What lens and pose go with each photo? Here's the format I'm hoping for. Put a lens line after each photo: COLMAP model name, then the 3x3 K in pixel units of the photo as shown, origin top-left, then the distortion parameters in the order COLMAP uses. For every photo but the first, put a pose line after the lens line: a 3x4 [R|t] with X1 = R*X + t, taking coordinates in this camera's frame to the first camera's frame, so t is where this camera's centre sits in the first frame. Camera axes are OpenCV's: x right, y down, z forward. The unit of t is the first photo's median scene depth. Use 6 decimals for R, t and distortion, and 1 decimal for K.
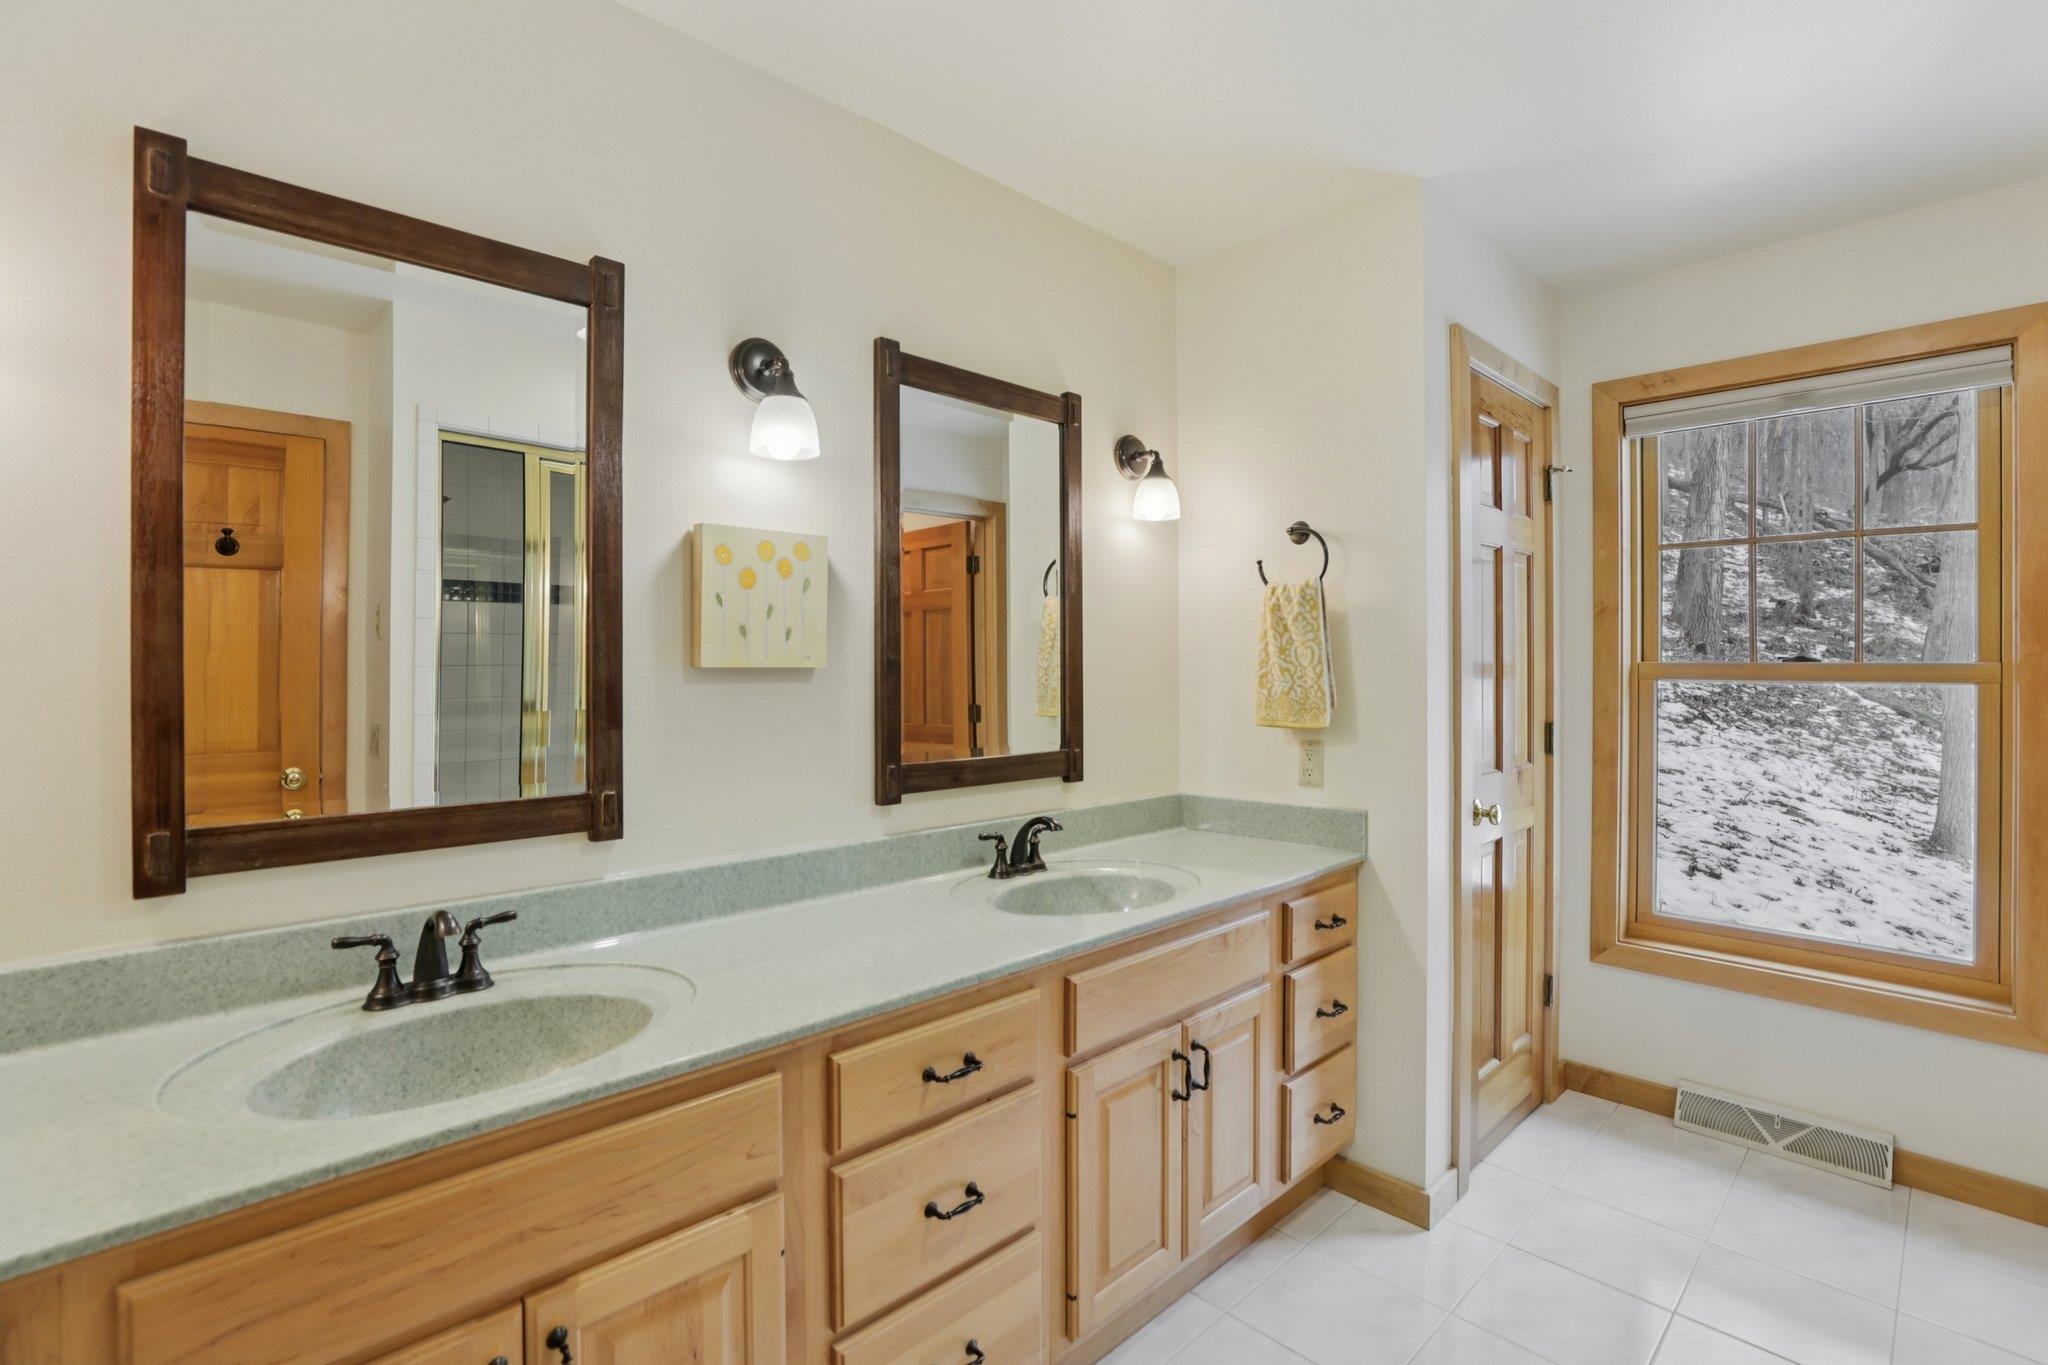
lens RADIAL K [[926.3, 0, 1014.5], [0, 926.3, 680.6], [0, 0, 1]] dist [-0.054910, 0.014390]
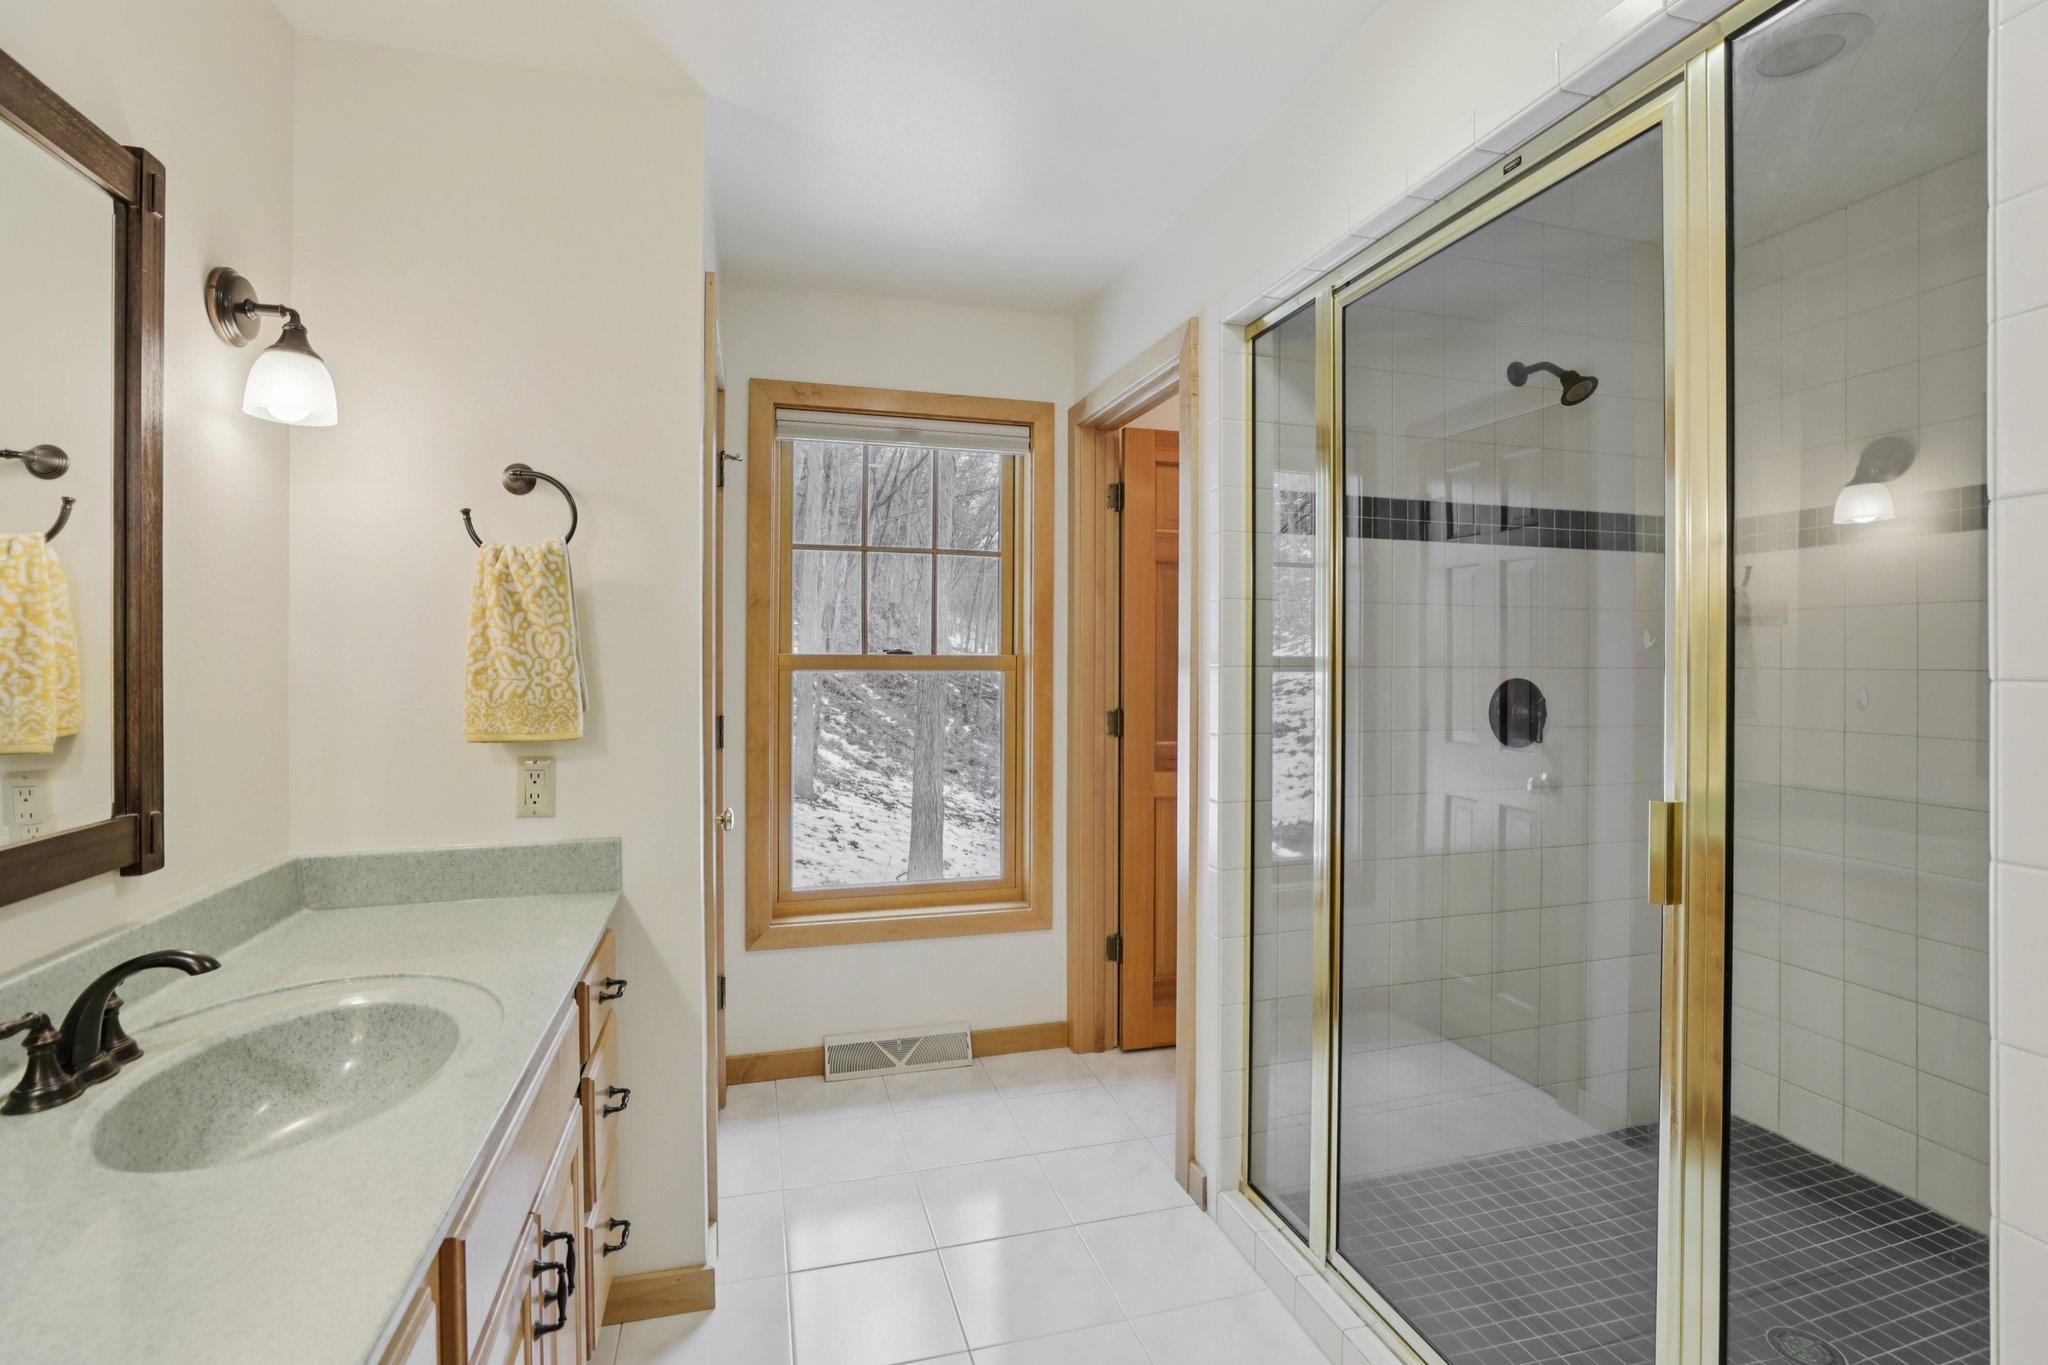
lens RADIAL K [[941.0, 0, 1027.9], [0, 941.0, 665.2], [0, 0, 1]] dist [-0.044531, 0.014540]
pose [[0.456614, -0.006682, 0.889640, -0.171172], [0.013584, 0.999908, 0.000538, -0.004866], [-0.889561, 0.011839, 0.456663, 0.291920]]
